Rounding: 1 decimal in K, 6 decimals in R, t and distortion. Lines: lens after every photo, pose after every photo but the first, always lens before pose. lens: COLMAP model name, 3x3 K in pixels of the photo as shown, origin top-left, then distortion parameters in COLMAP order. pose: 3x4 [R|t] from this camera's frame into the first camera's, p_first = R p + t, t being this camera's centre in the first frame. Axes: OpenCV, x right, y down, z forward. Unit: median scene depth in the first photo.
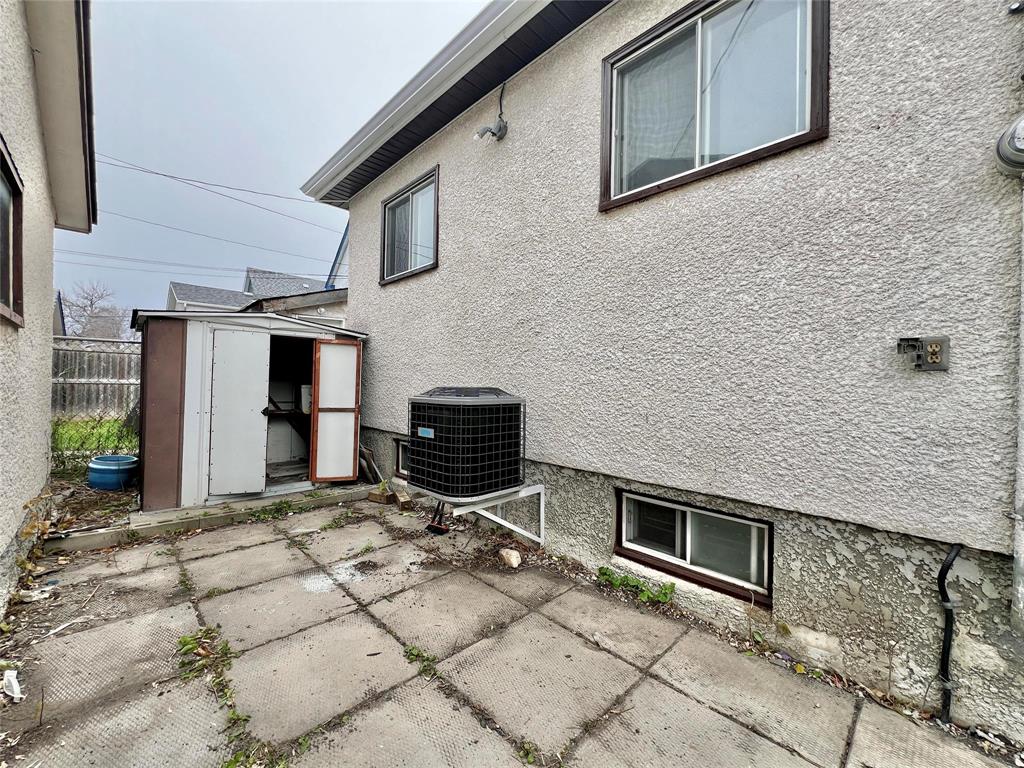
lens RADIAL K [[408.8, 0, 509.7], [0, 408.8, 378.6], [0, 0, 1]] dist [-0.003936, 0.000667]
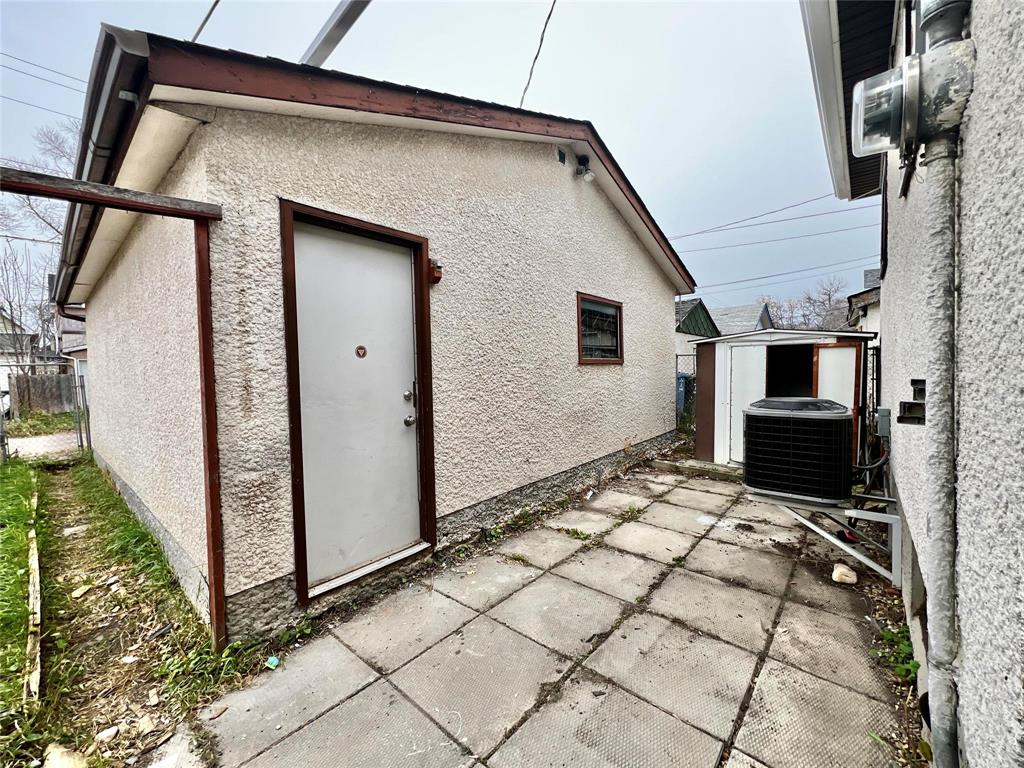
lens RADIAL K [[408.8, 0, 510.1], [0, 408.8, 385.0], [0, 0, 1]] dist [-0.003936, 0.000667]
pose [[0.086518, 0.027675, -0.995866, 1.007325], [0.030267, 0.999080, 0.030394, -0.081520], [0.995790, -0.032771, 0.085601, 0.142499]]
